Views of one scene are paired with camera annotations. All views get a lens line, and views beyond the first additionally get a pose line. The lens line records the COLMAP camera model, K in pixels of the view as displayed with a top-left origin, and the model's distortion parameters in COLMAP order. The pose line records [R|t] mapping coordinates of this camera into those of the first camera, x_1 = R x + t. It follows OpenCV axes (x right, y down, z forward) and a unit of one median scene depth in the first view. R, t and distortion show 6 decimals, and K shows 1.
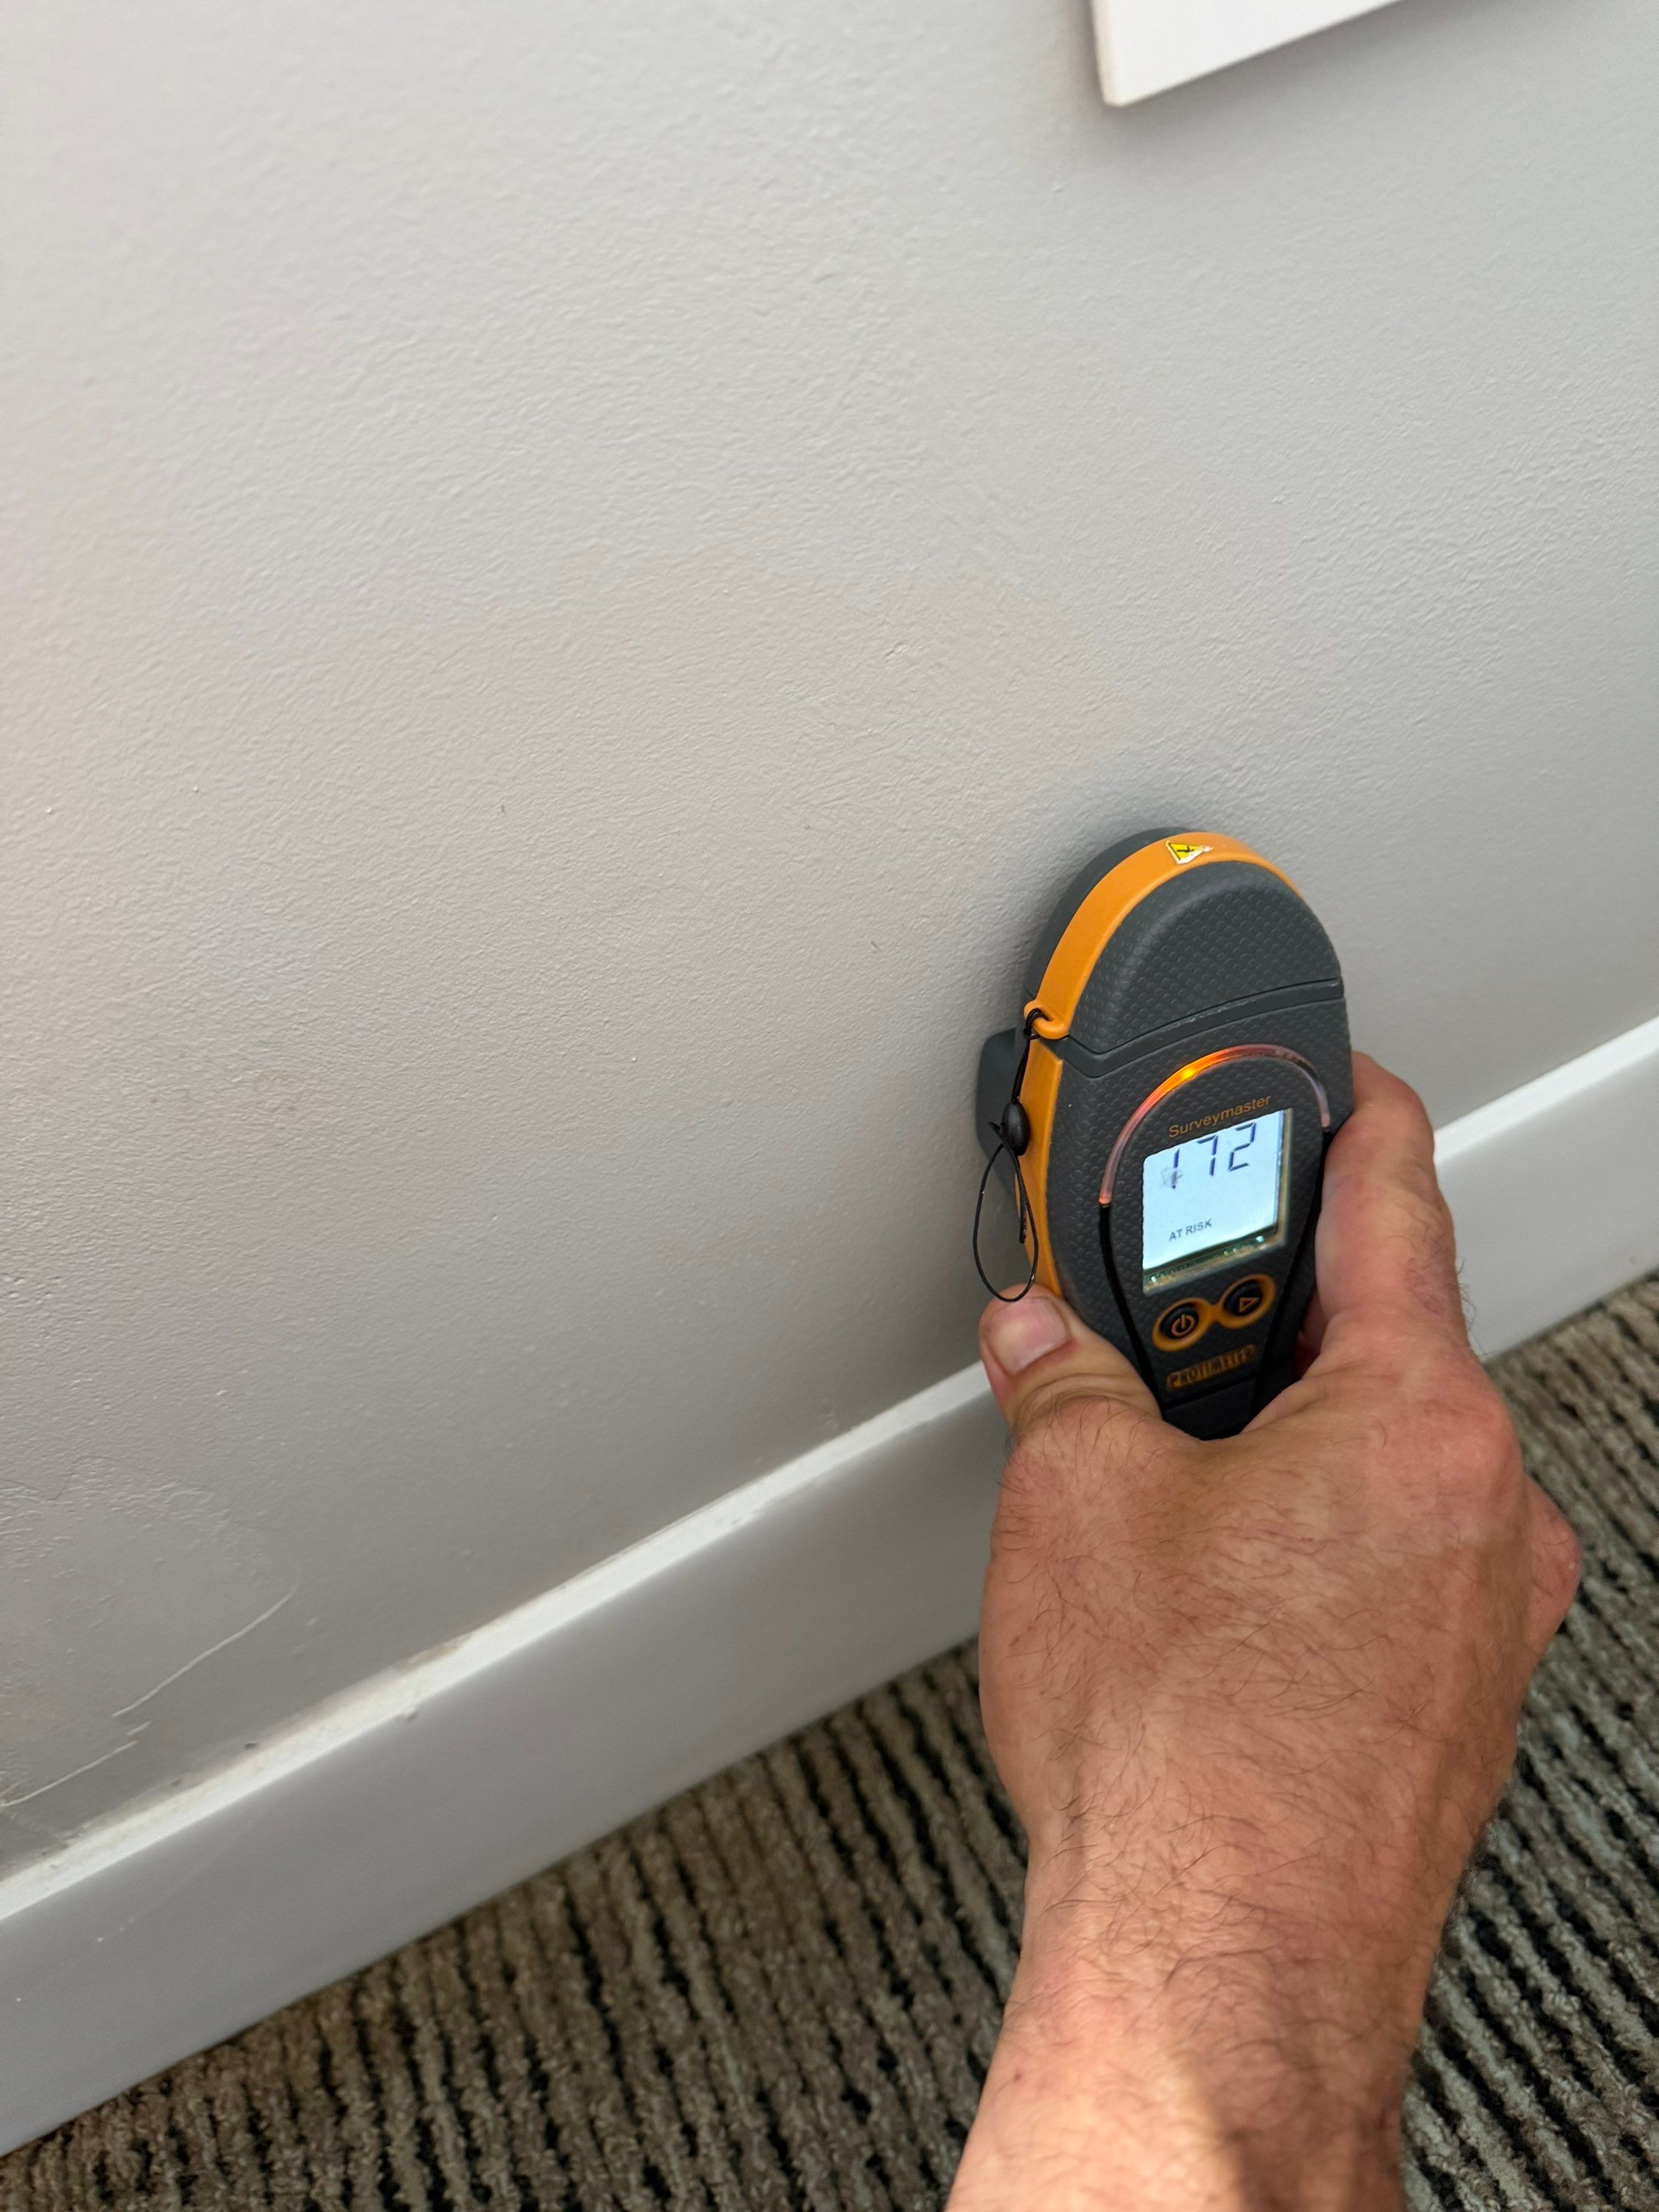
lens RADIAL K [[1606.1, 0, 863.4], [0, 1606.1, 1081.8], [0, 0, 1]] dist [-0.028075, 0.009126]
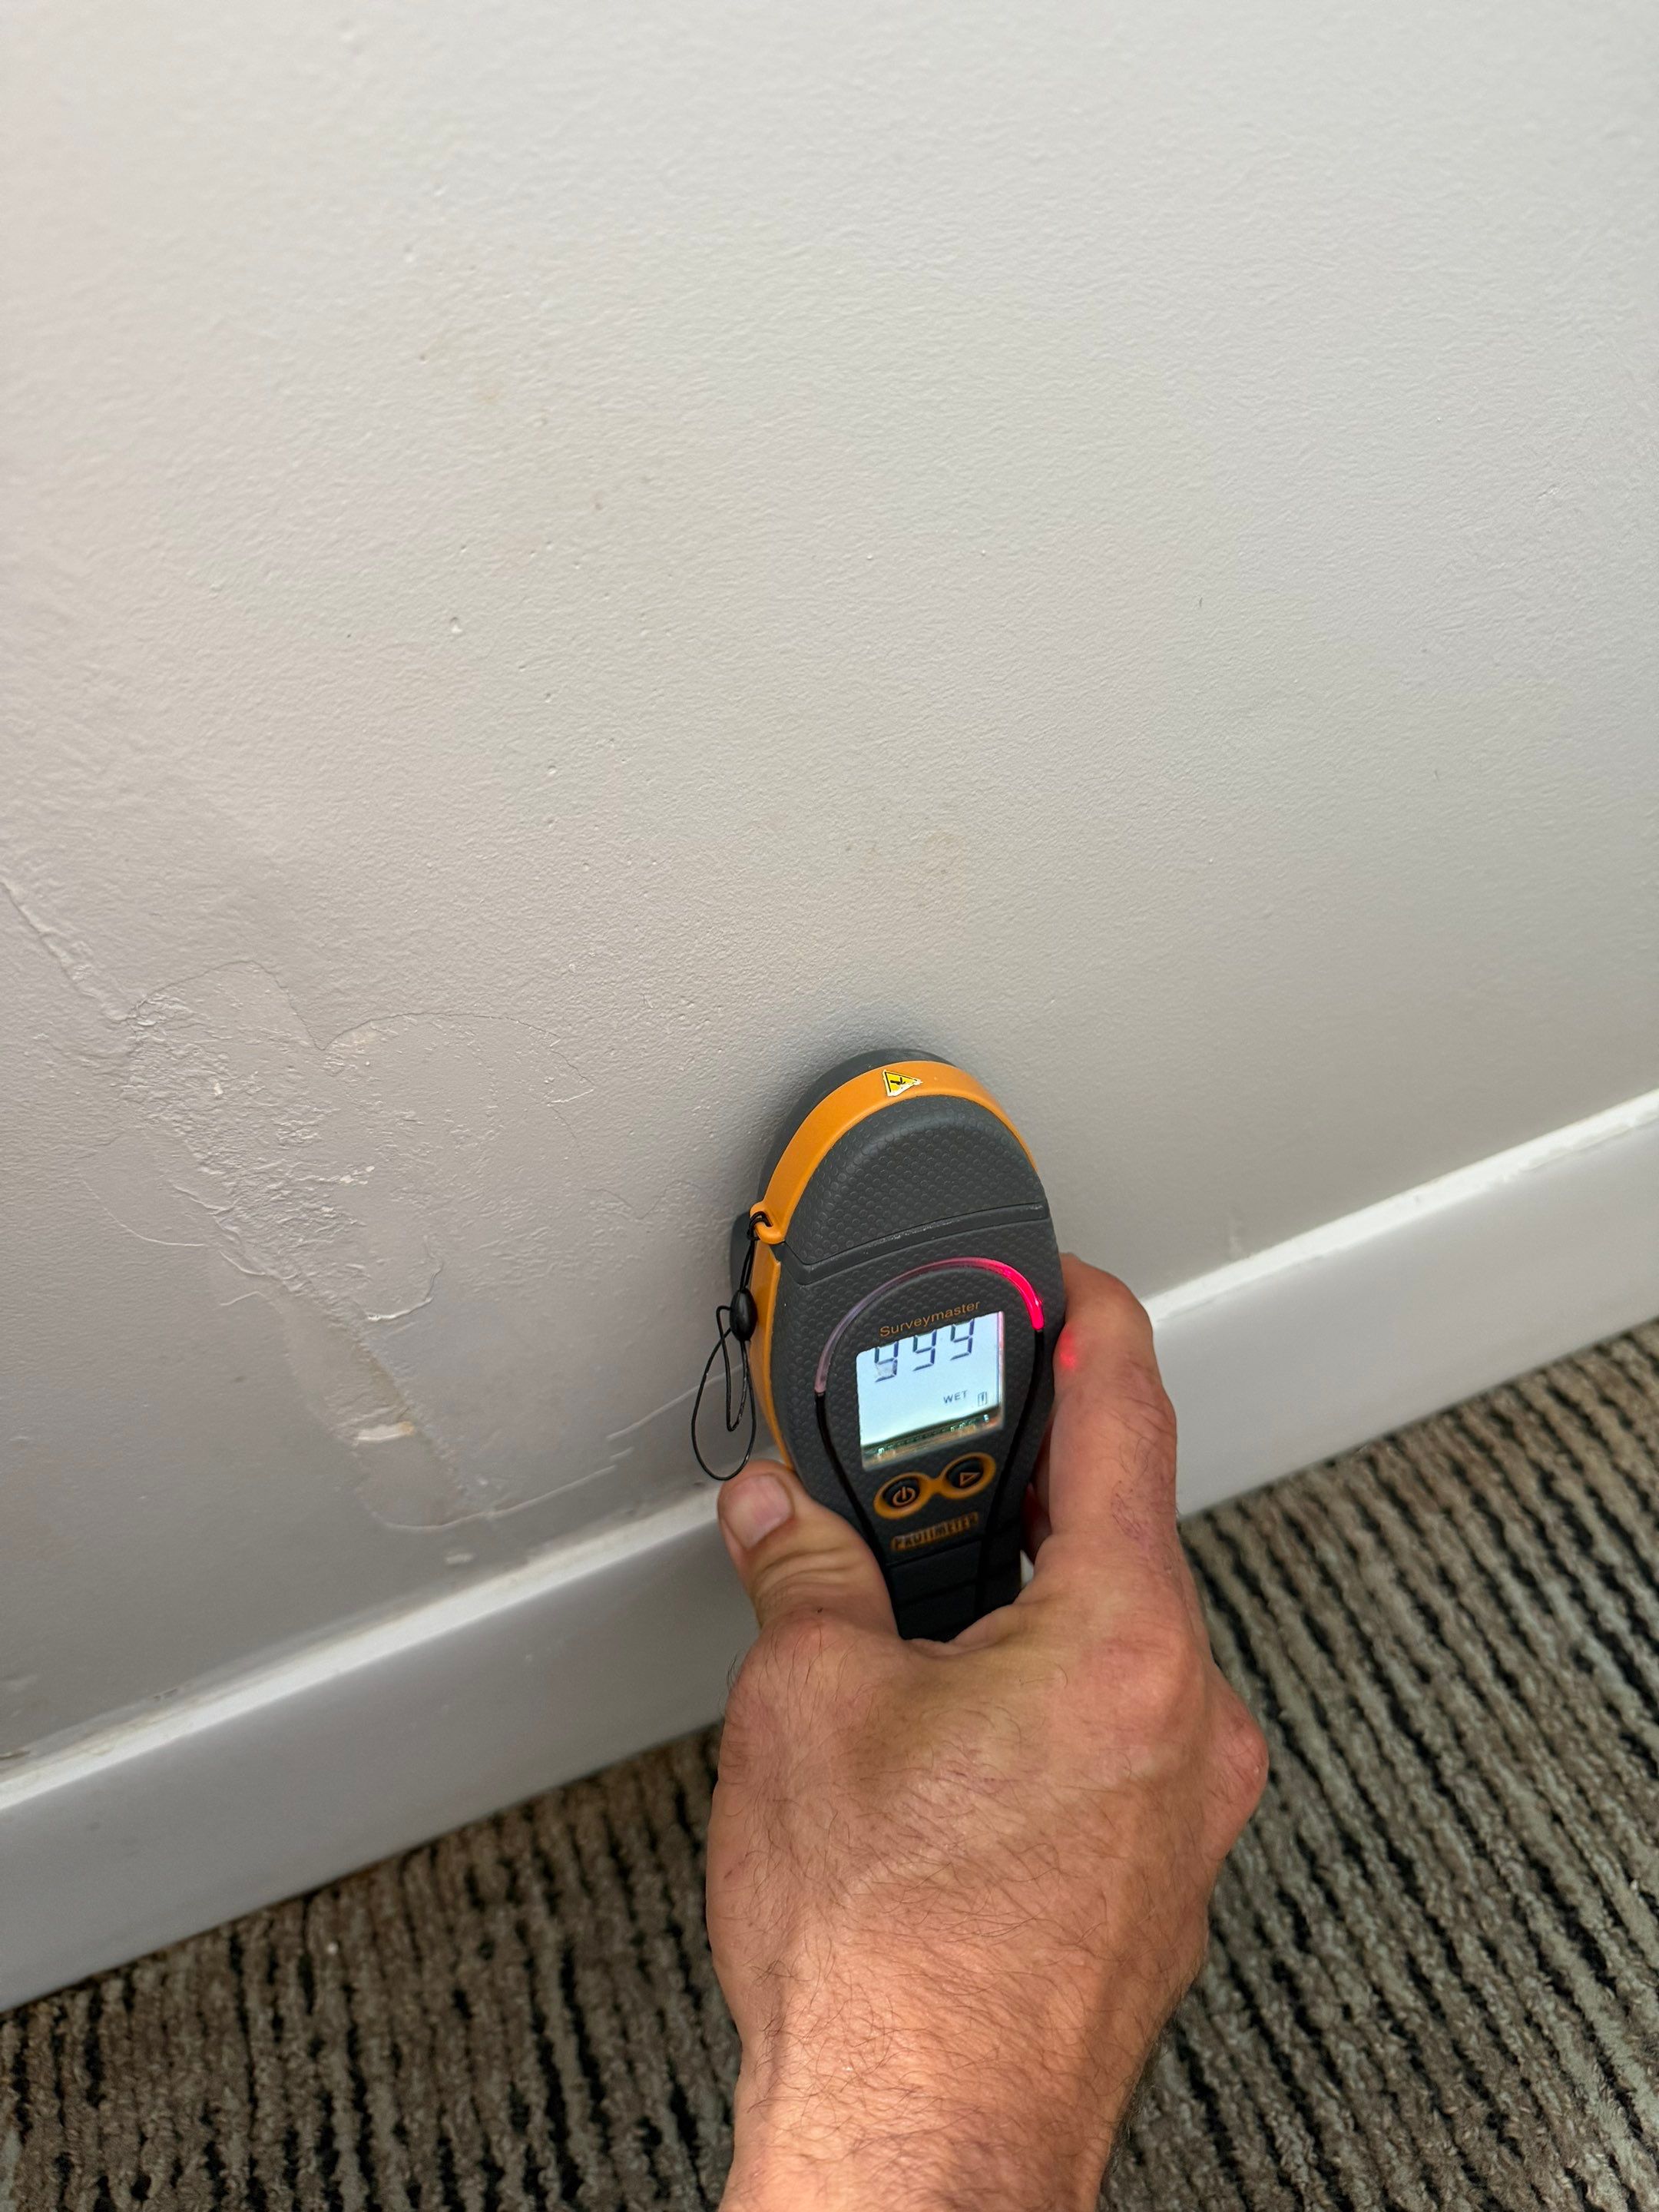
lens RADIAL K [[1606.2, 0, 863.0], [0, 1606.2, 1095.7], [0, 0, 1]] dist [-0.024251, 0.004980]
pose [[0.996210, 0.086136, -0.012107, -0.255529], [-0.085651, 0.995672, 0.036085, 0.091380], [0.015163, -0.034912, 0.999275, -0.075617]]
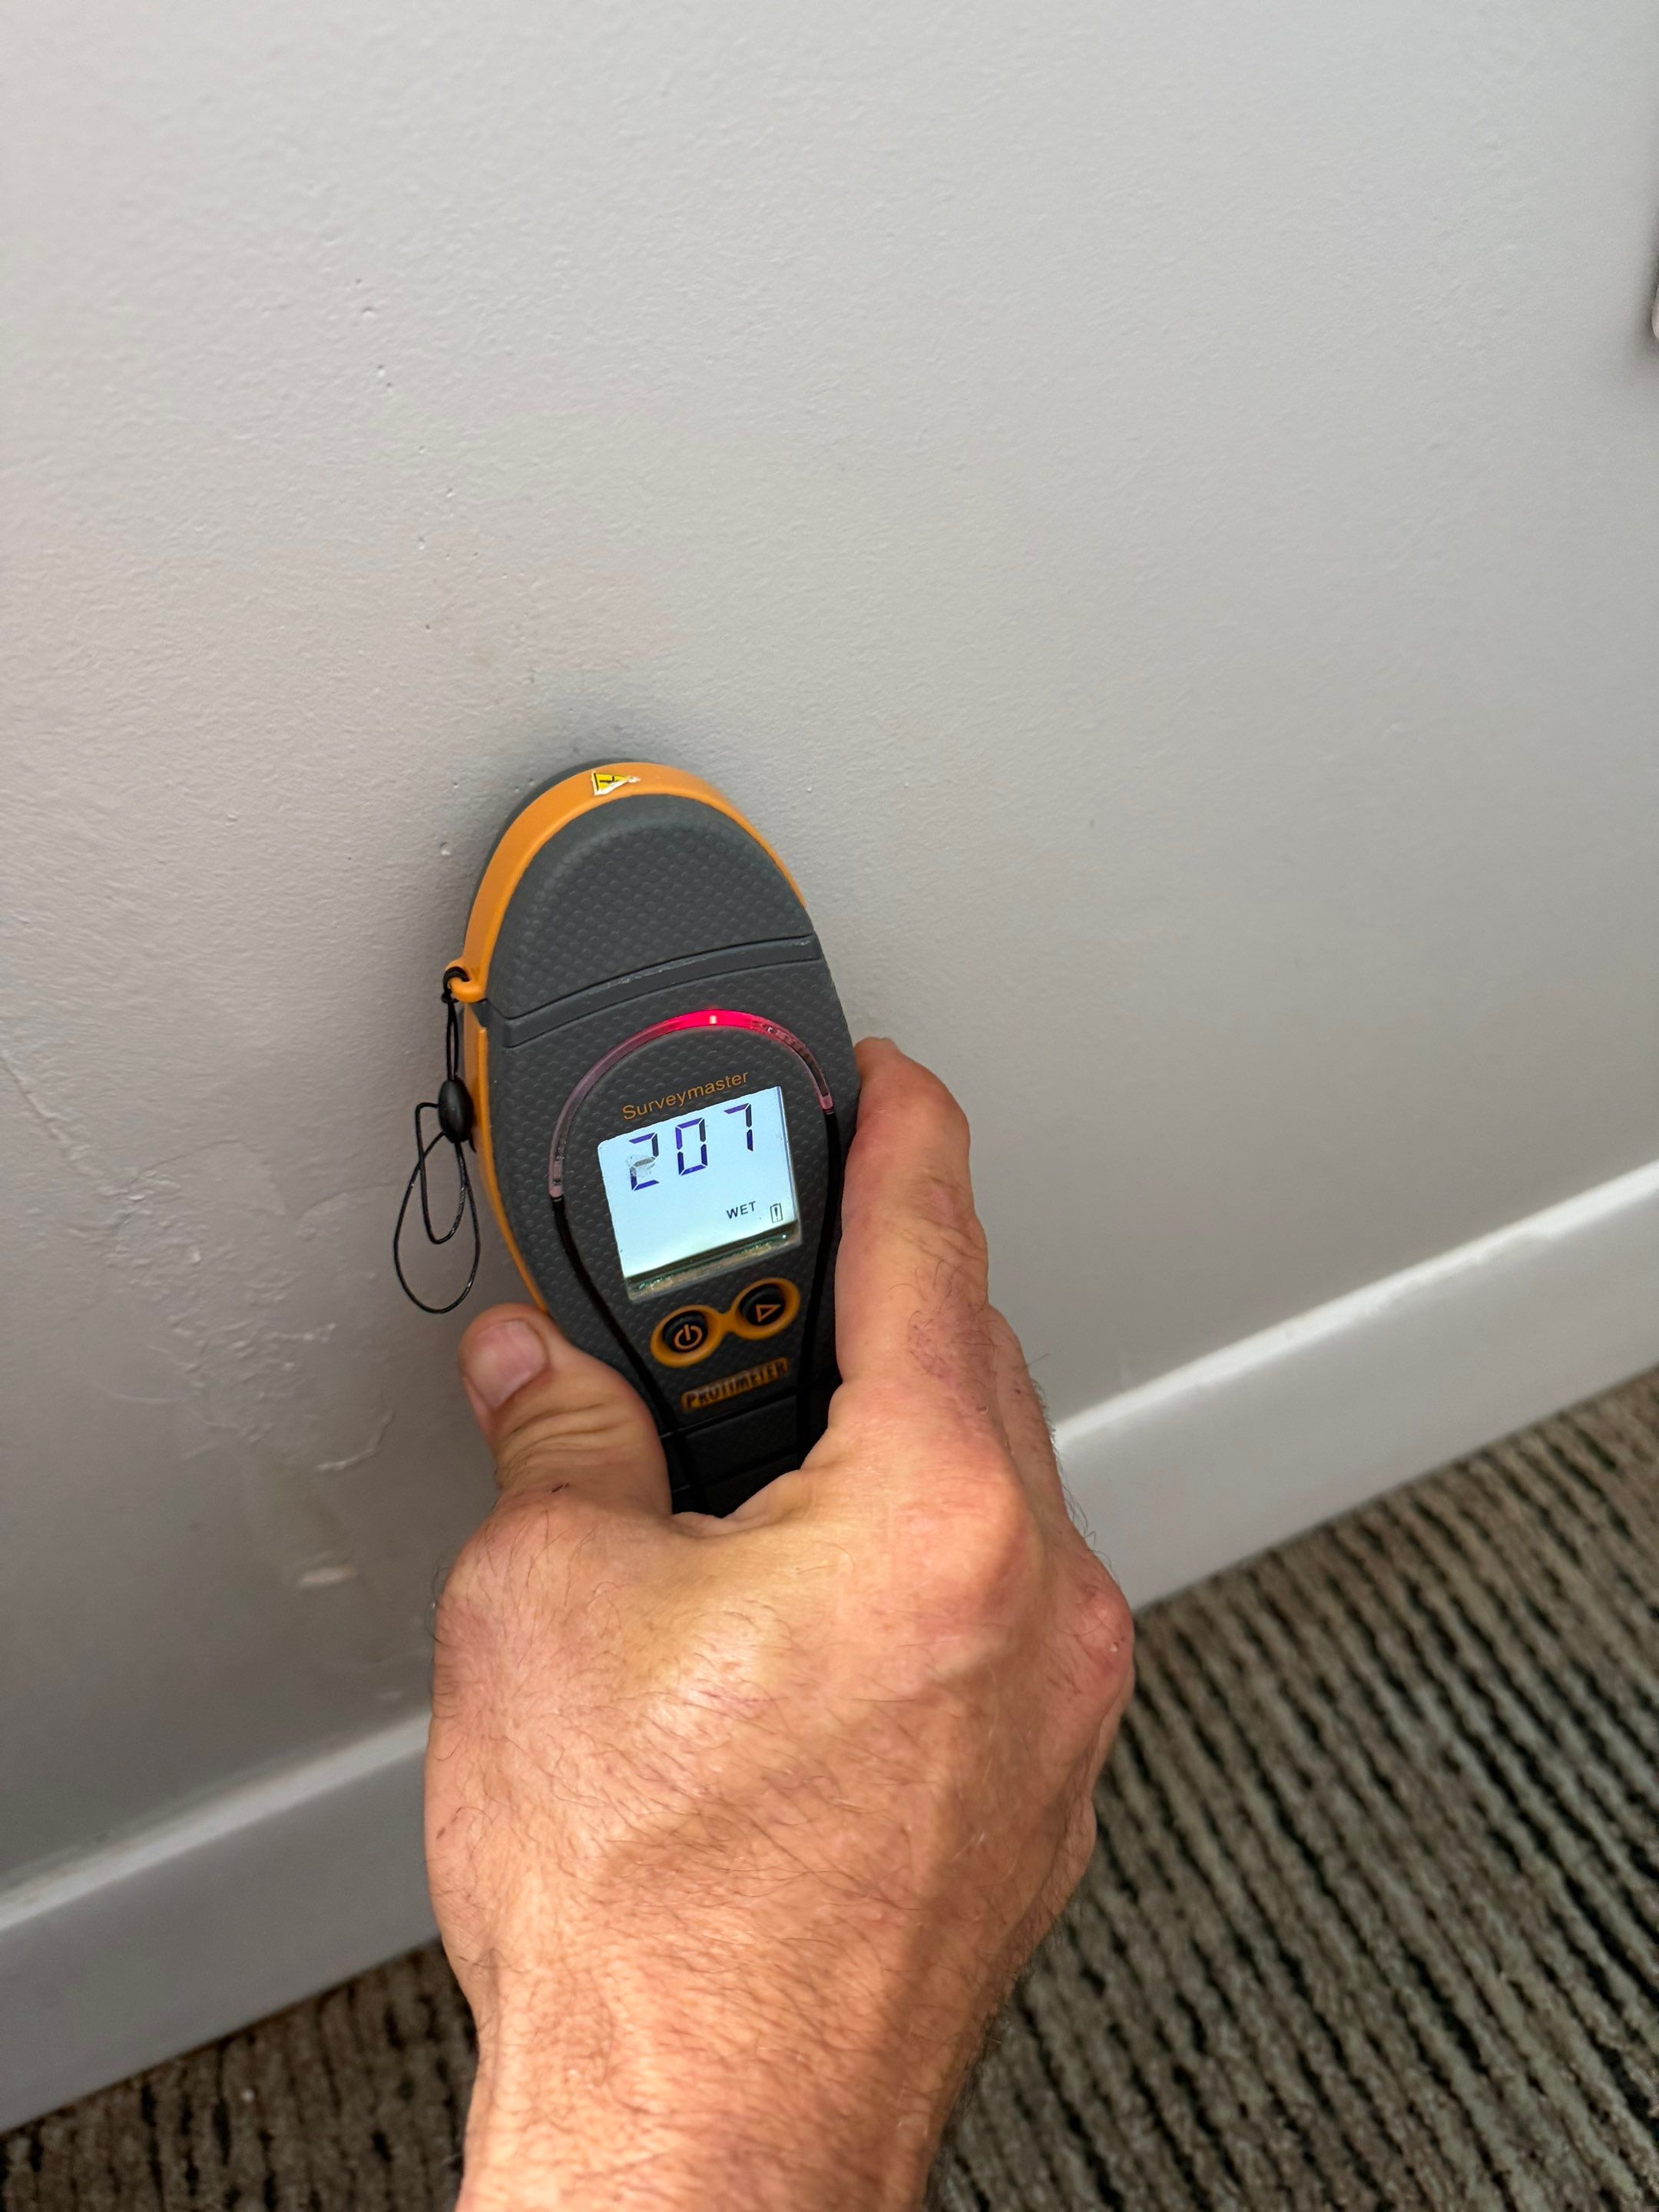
lens RADIAL K [[1606.2, 0, 863.0], [0, 1606.2, 1095.7], [0, 0, 1]] dist [-0.024251, 0.004980]
pose [[0.994647, 0.084857, 0.058962, -0.284592], [-0.082724, 0.995858, -0.037727, 0.065986], [-0.061919, 0.032648, 0.997547, -0.148459]]
